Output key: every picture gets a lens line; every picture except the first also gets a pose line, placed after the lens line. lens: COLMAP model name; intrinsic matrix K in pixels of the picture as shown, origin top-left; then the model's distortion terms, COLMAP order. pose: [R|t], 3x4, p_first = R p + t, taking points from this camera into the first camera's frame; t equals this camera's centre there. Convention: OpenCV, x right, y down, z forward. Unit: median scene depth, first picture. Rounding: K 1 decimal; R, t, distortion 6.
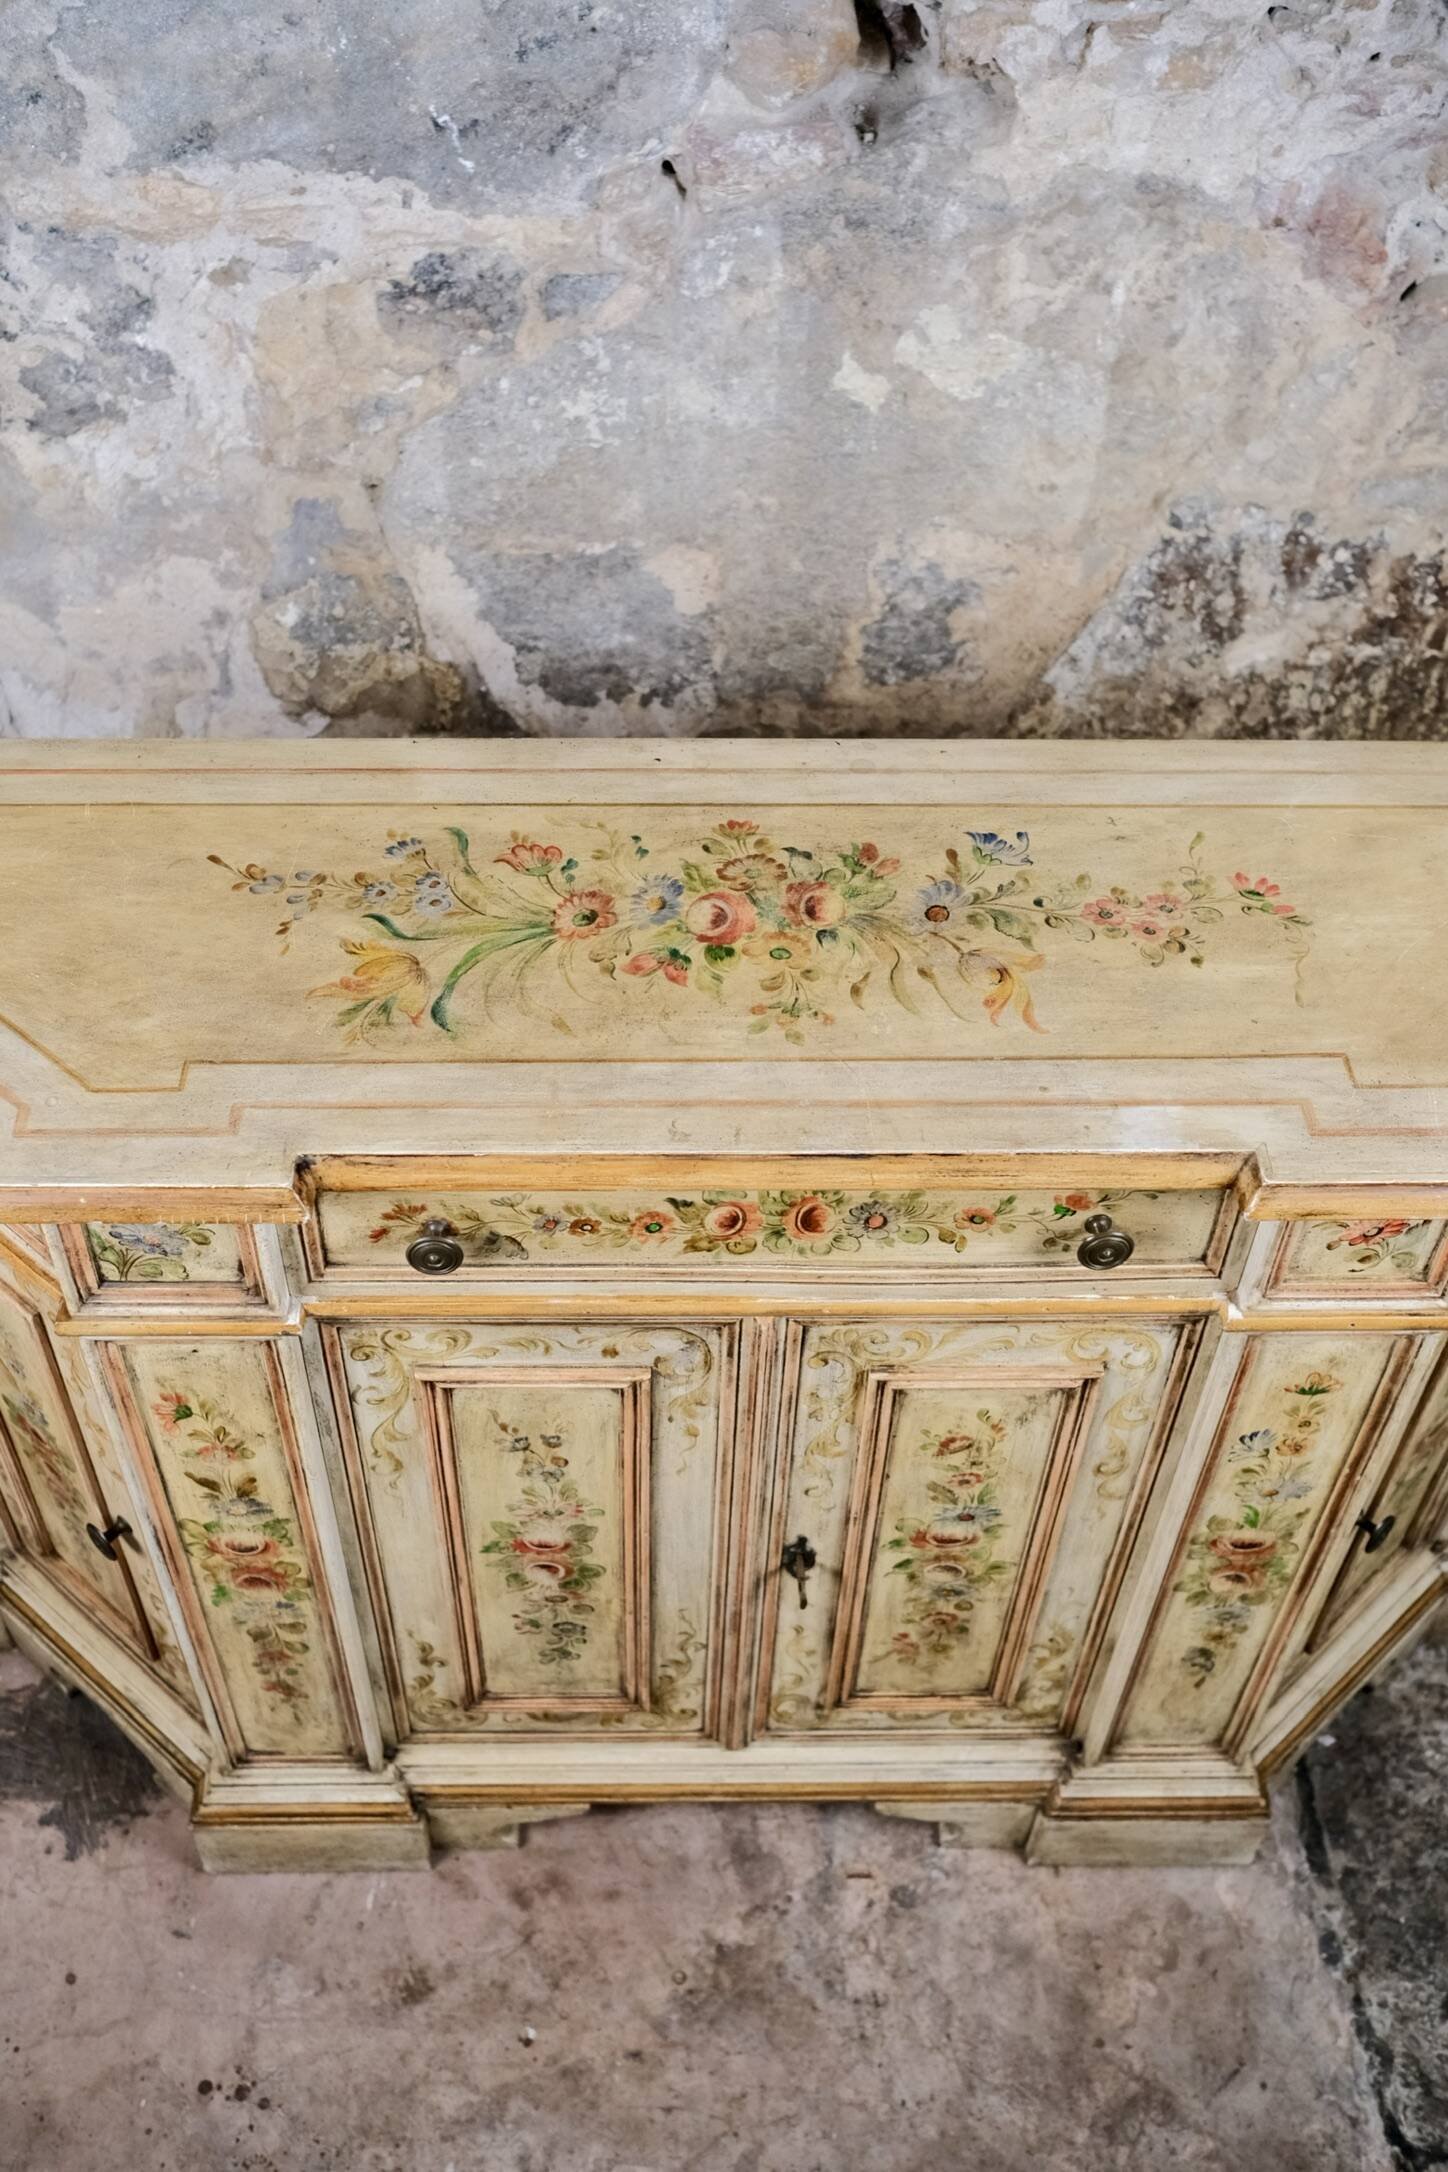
lens RADIAL K [[2095.6, 0, 688.2], [0, 2095.6, 1095.6], [0, 0, 1]] dist [-0.075822, 0.190460]
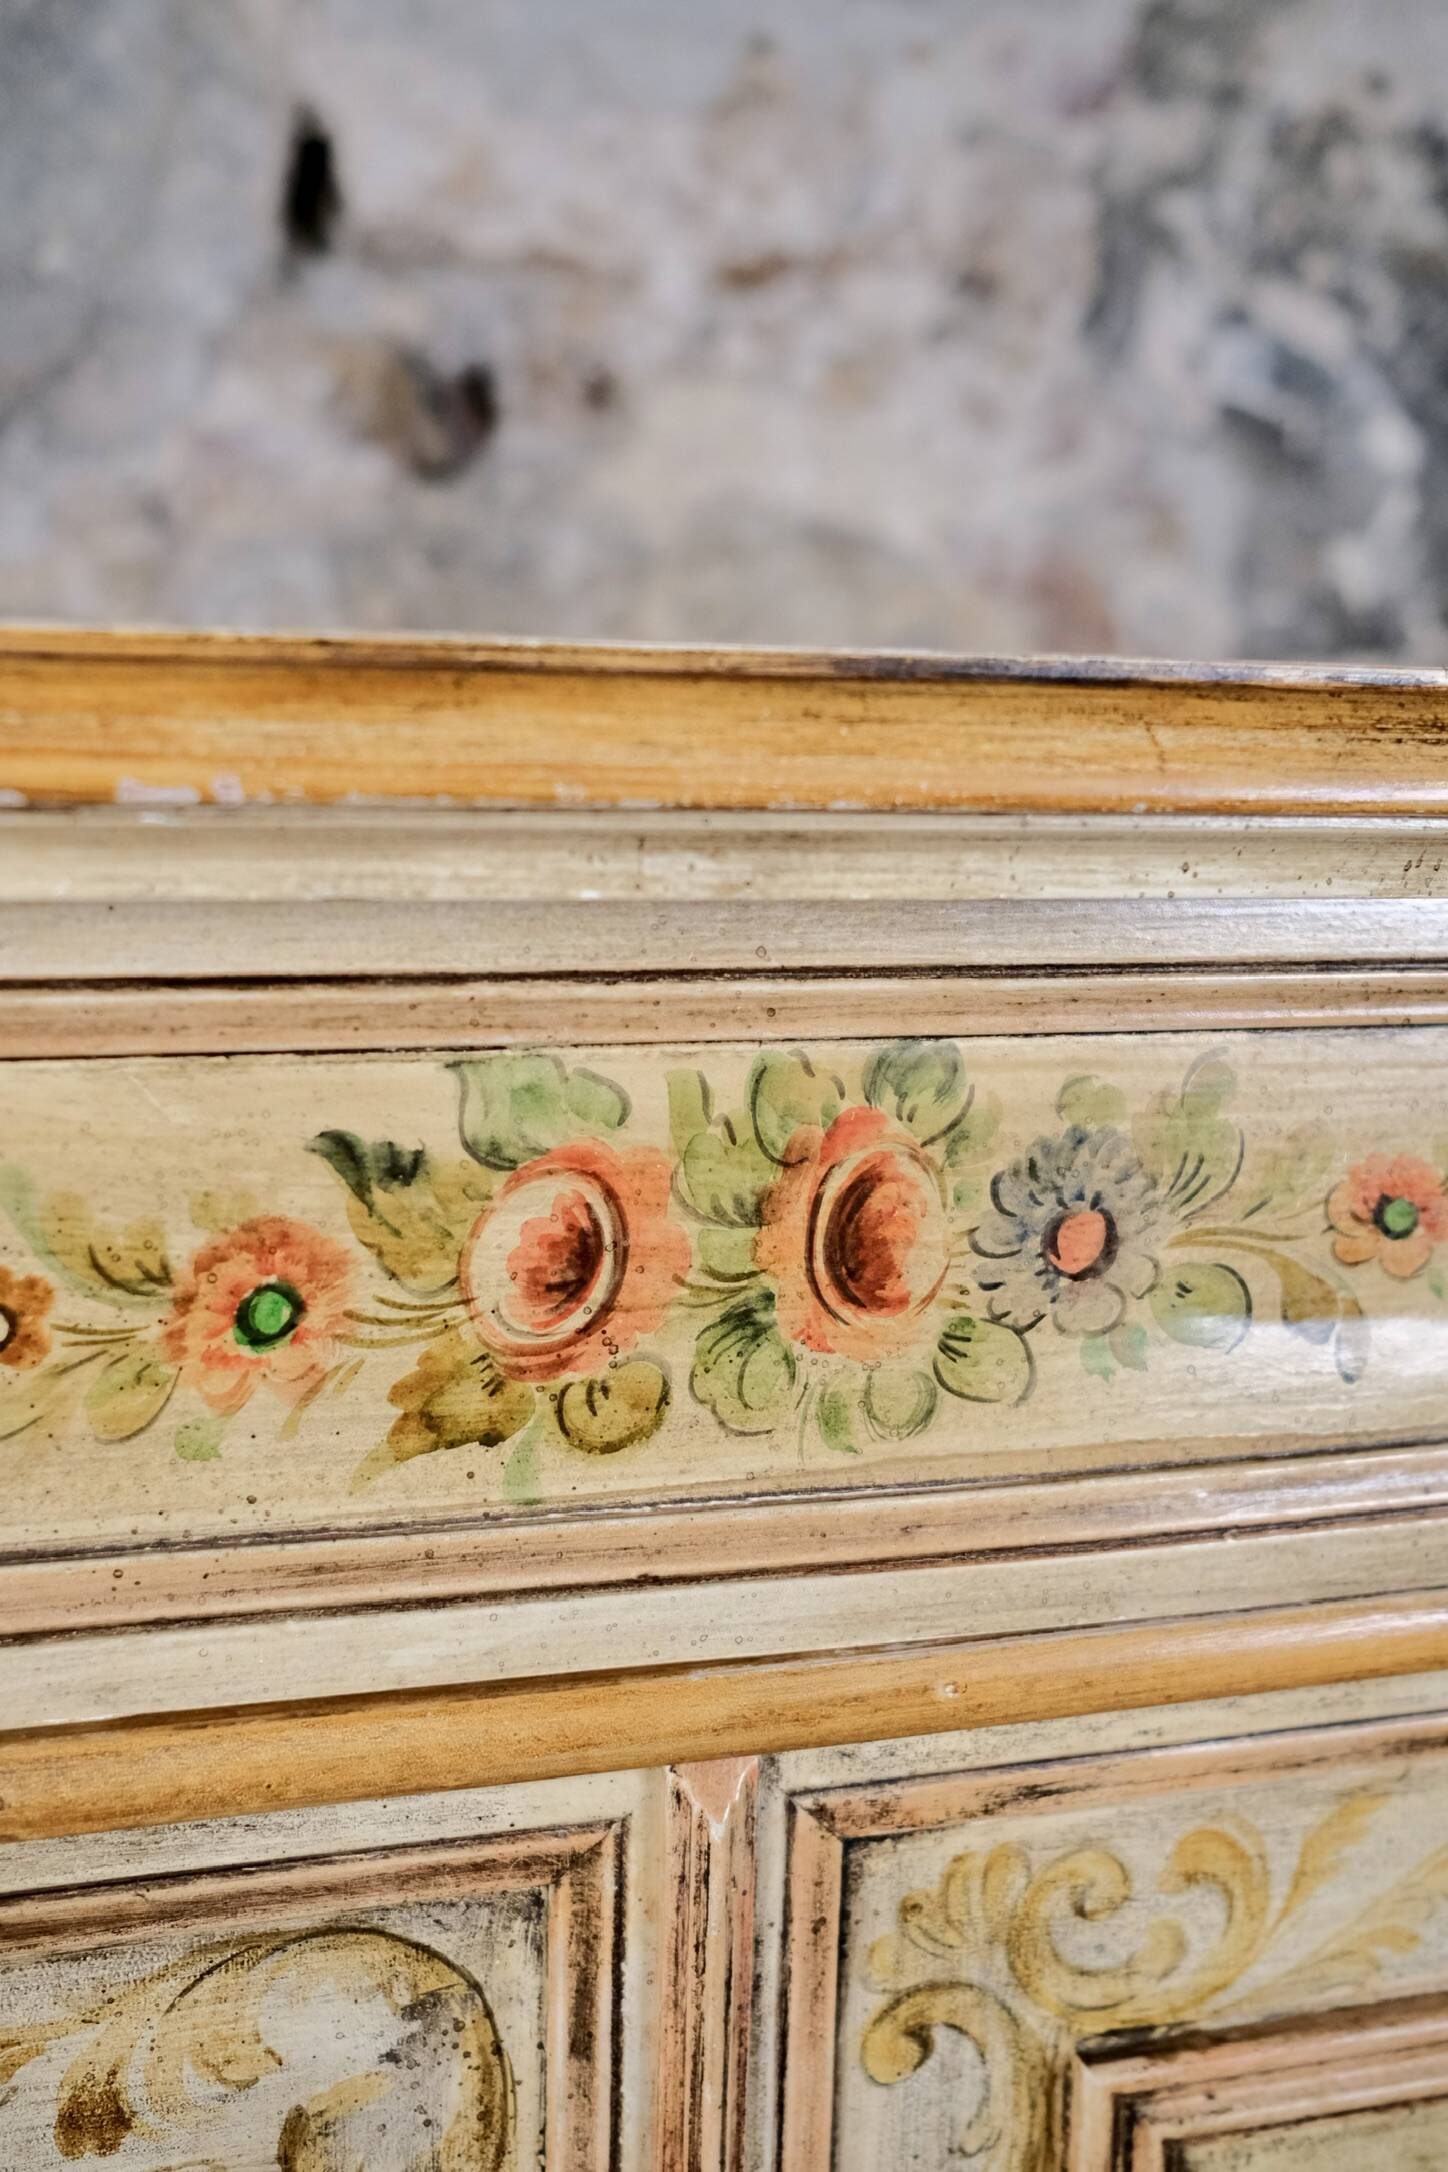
lens RADIAL K [[2066.9, 0, 694.8], [0, 2066.9, 1066.4], [0, 0, 1]] dist [-0.076040, 0.189971]
pose [[0.964942, -0.035931, 0.259990, -0.023832], [0.185600, 0.793821, -0.579139, 0.150915], [-0.185577, 0.607090, 0.772660, 0.619921]]
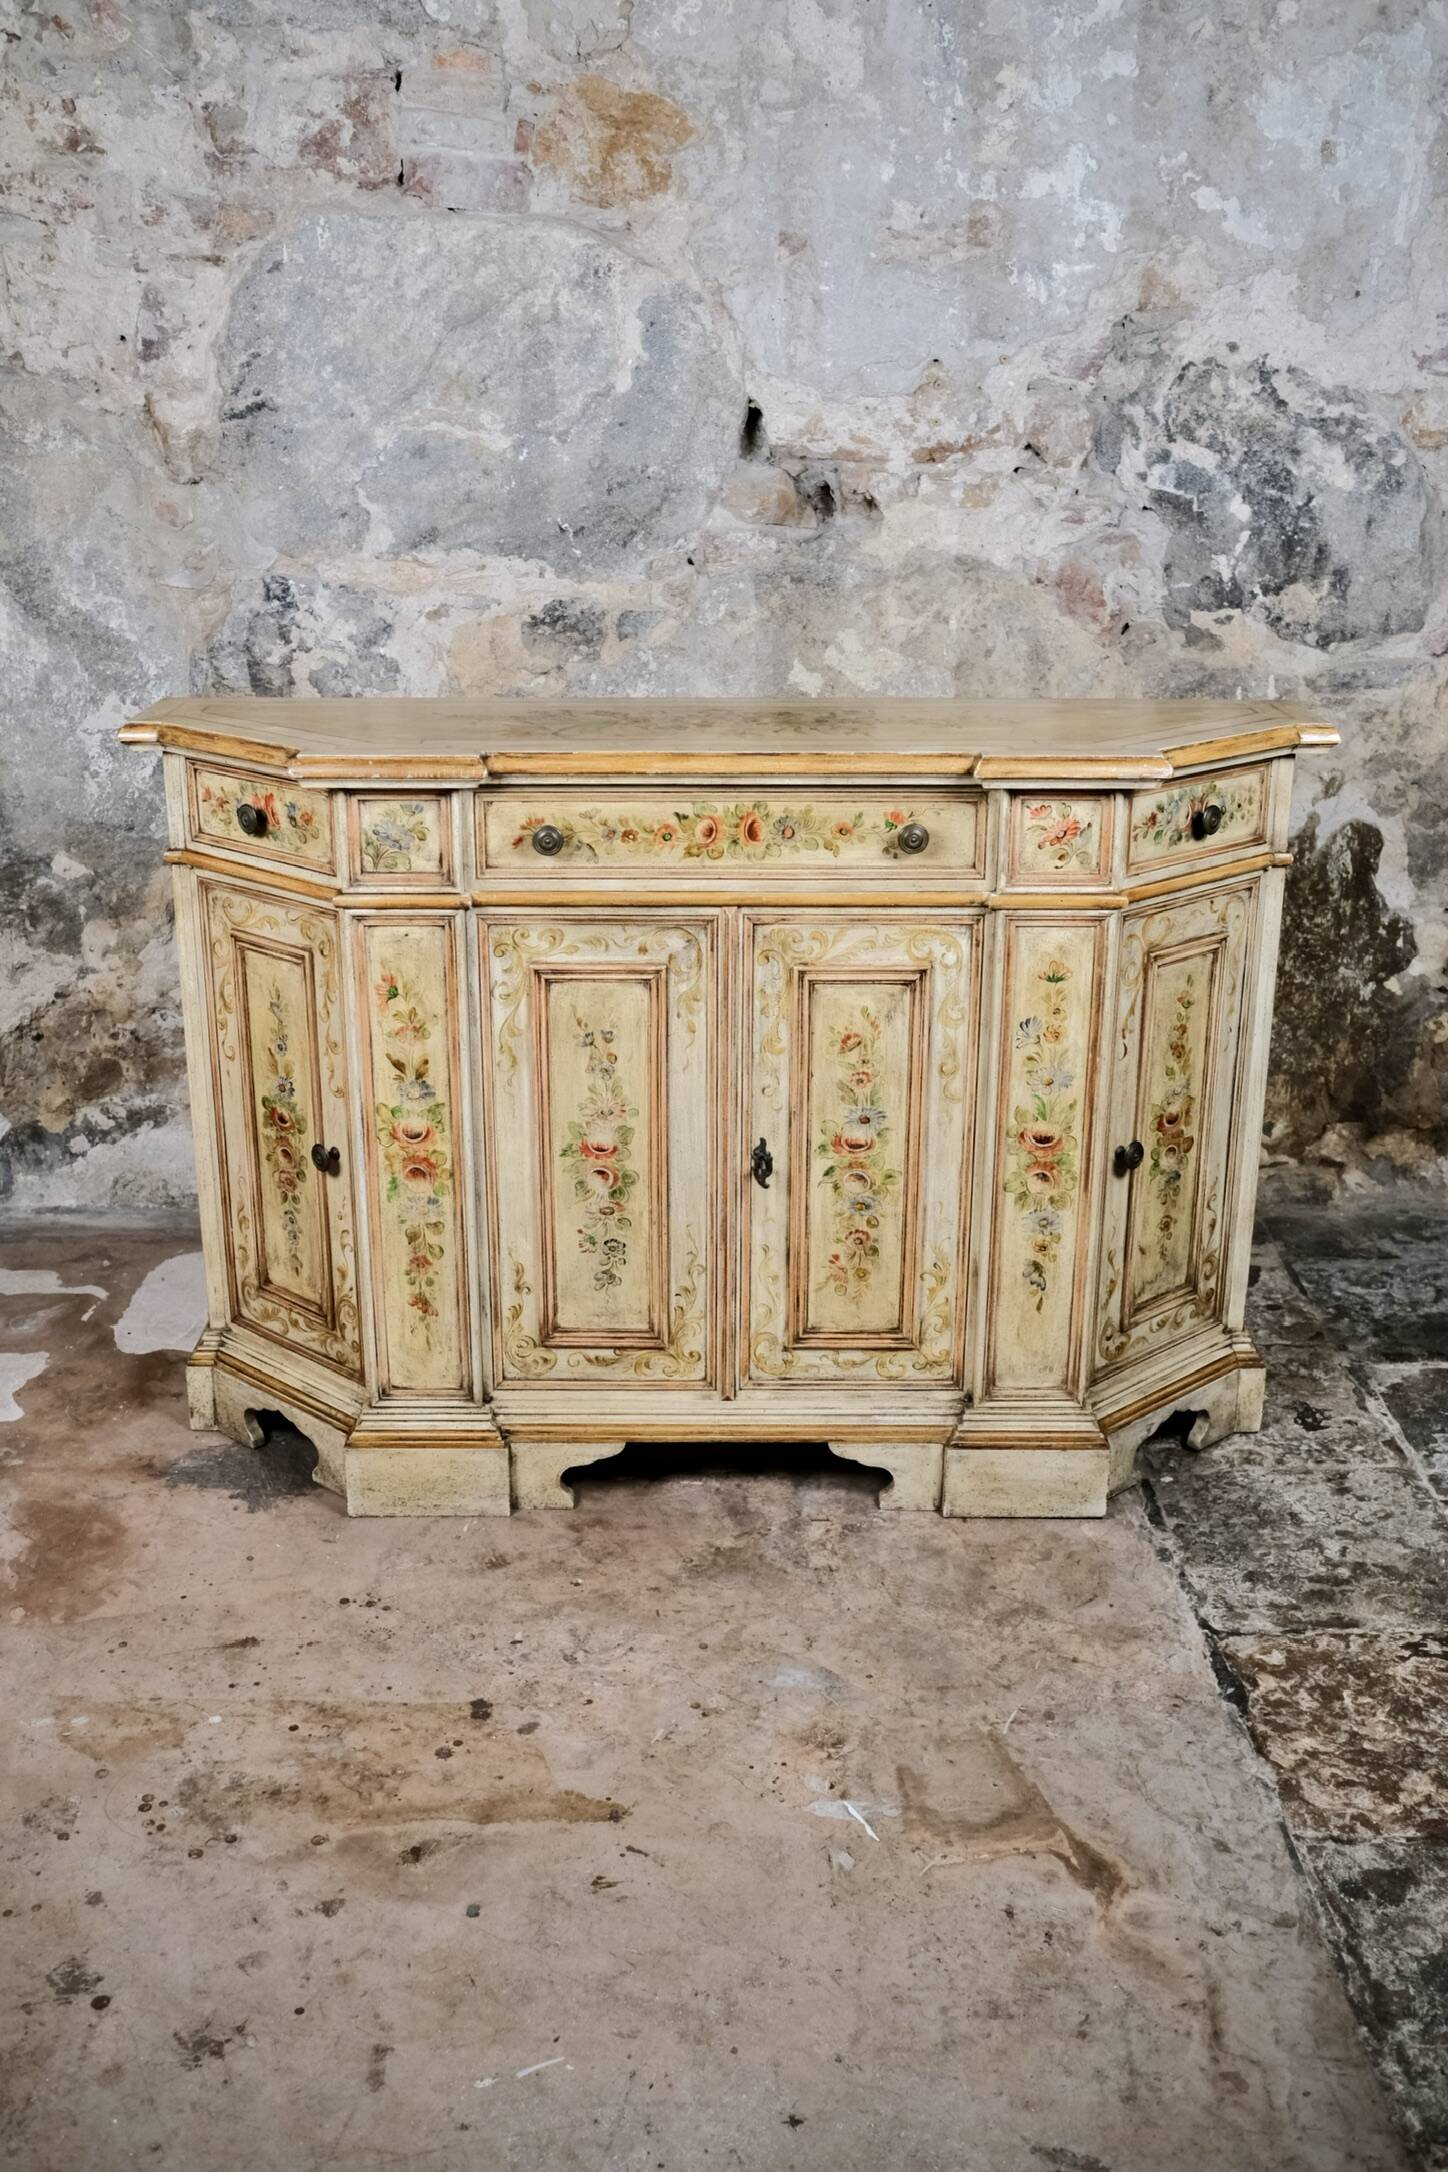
lens RADIAL K [[2127.7, 0, 712.1], [0, 2127.7, 1089.6], [0, 0, 1]] dist [-0.074318, 0.183018]
pose [[0.999807, -0.006754, -0.018468, 0.044137], [-0.002624, 0.884943, -0.465692, 0.891547], [0.019489, 0.465651, 0.884754, -0.430685]]
